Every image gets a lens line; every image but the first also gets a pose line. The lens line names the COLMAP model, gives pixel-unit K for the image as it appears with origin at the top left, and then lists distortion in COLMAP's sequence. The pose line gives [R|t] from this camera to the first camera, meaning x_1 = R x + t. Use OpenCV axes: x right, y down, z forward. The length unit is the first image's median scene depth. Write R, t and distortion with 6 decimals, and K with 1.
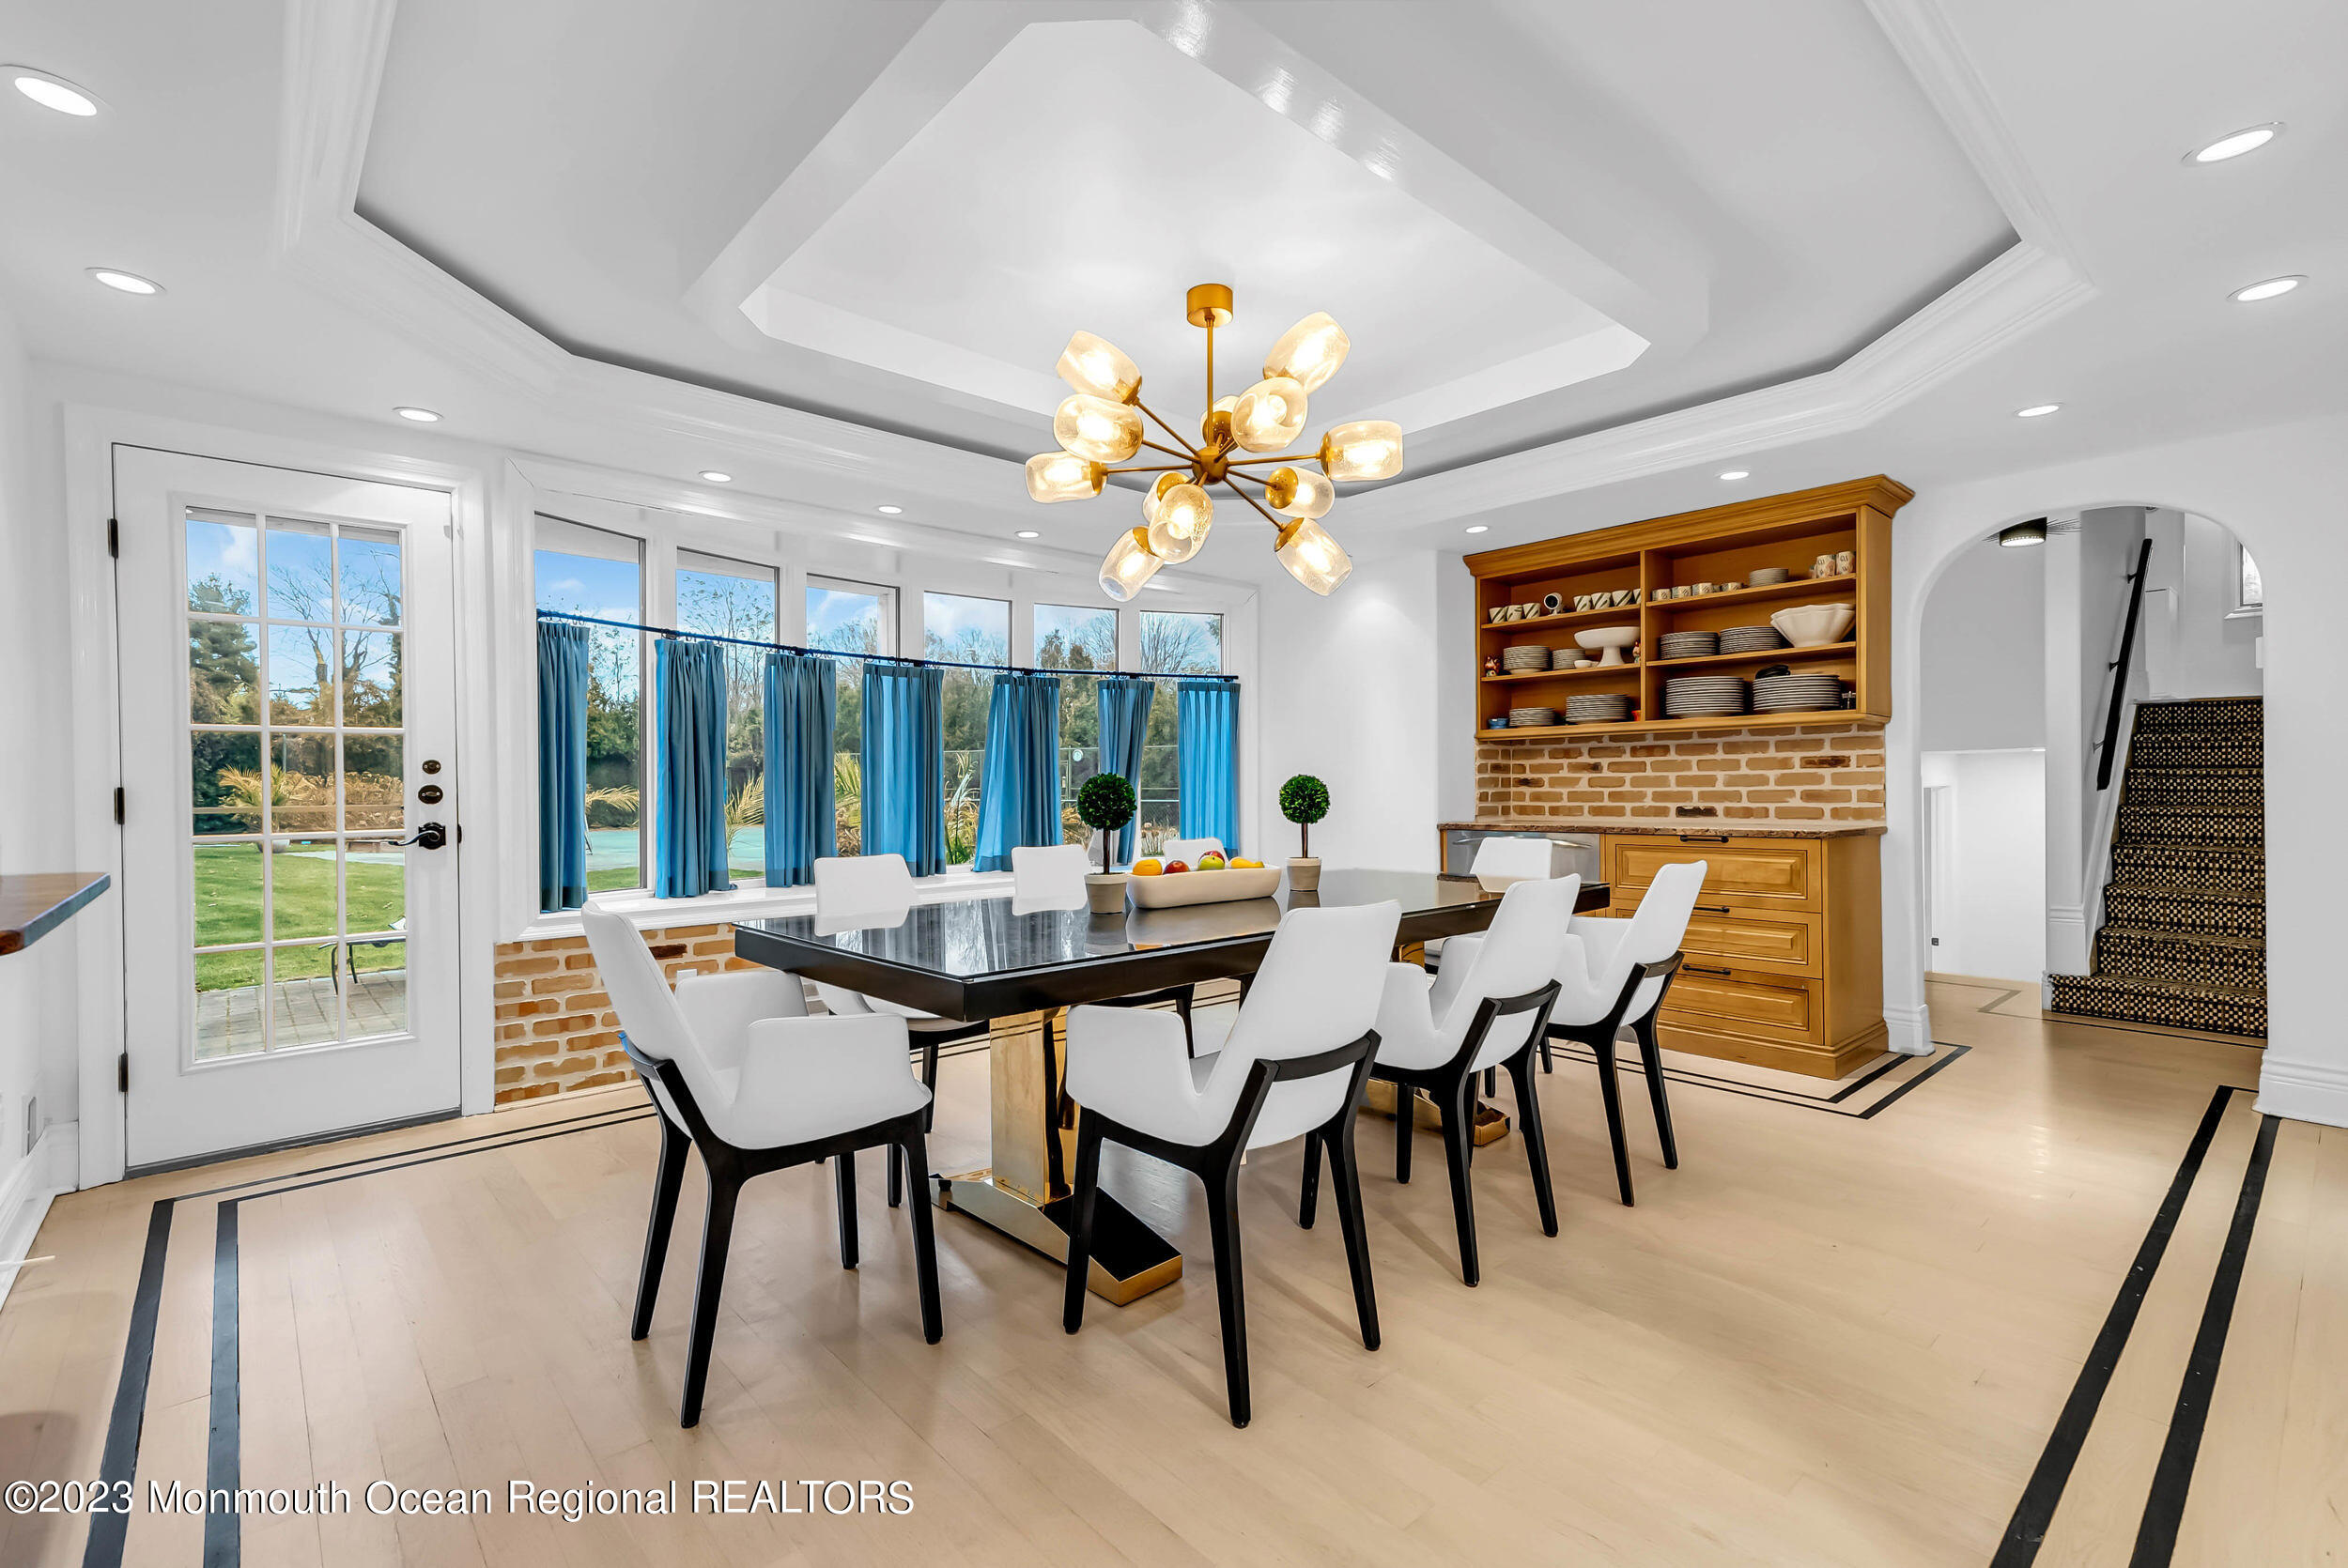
lens RADIAL K [[1043.9, 0, 1186.6], [0, 1043.9, 785.6], [0, 0, 1]] dist [0.014441, 0.002061]
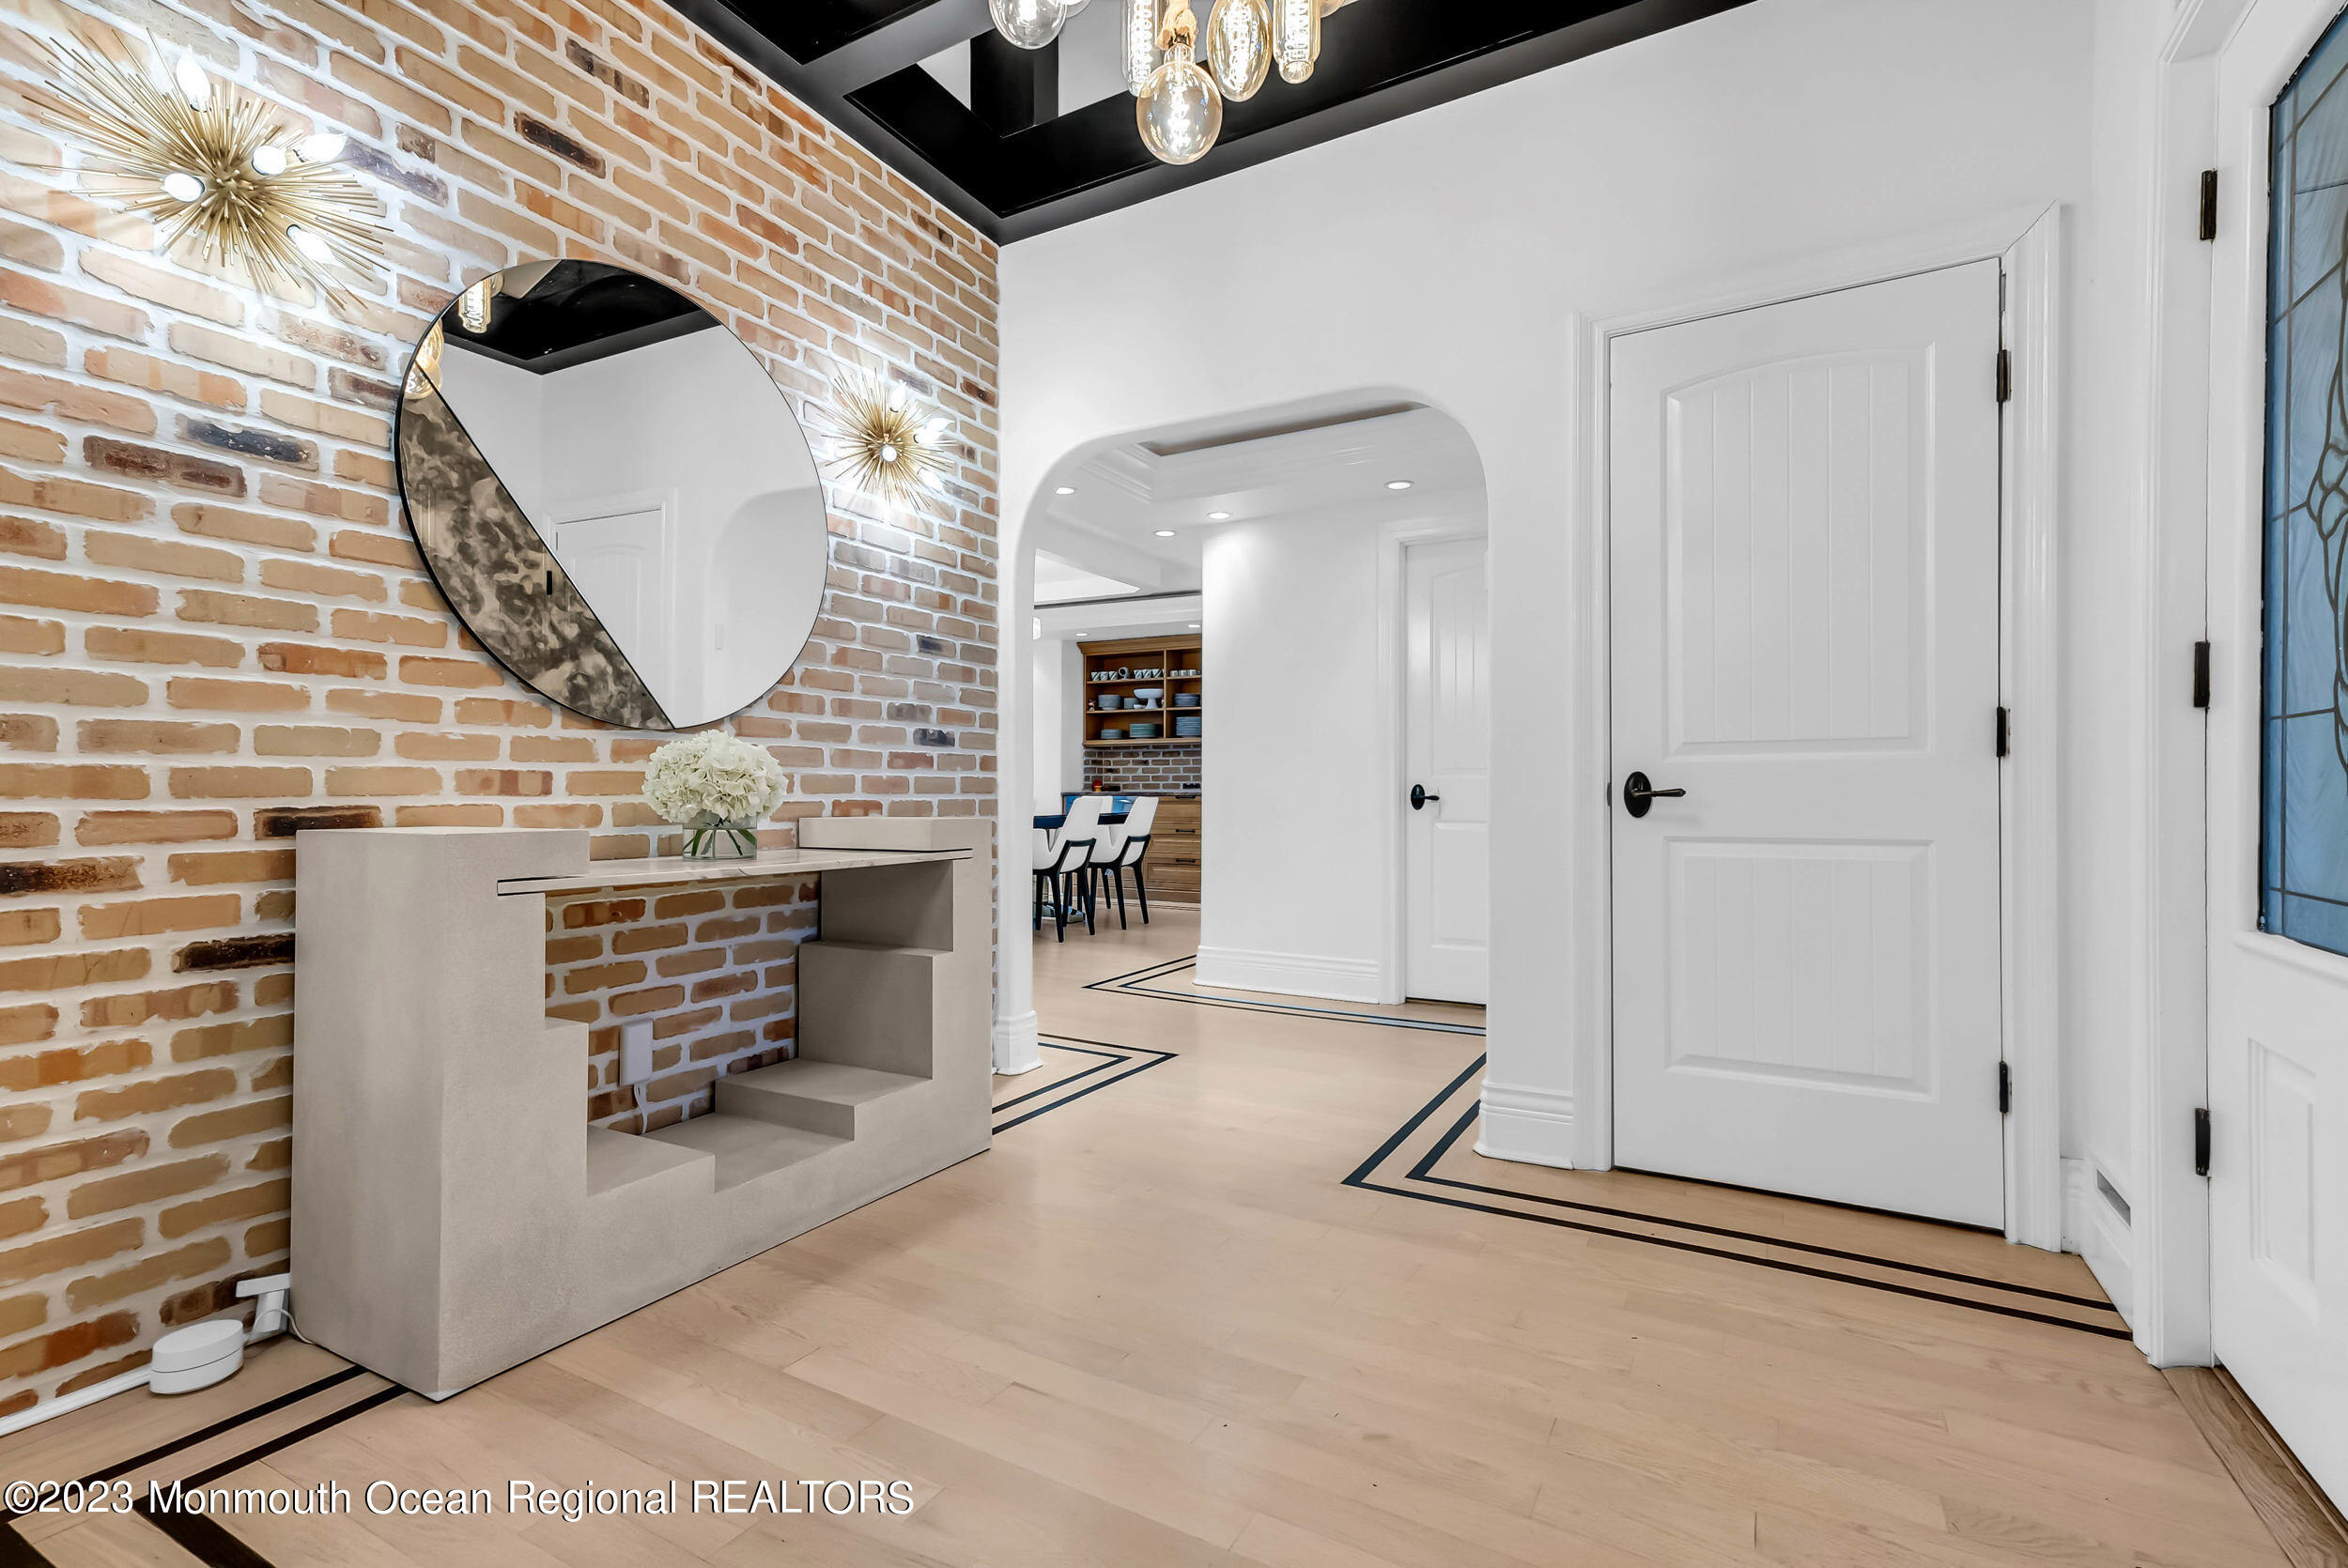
lens RADIAL K [[1043.9, 0, 1189.5], [0, 1043.9, 790.1], [0, 0, 1]] dist [0.014441, 0.002061]
pose [[0.944840, 0.004210, 0.327504, -0.141856], [-0.005501, 0.999980, 0.003016, 0.025917], [-0.327485, -0.004652, 0.944845, -0.781818]]
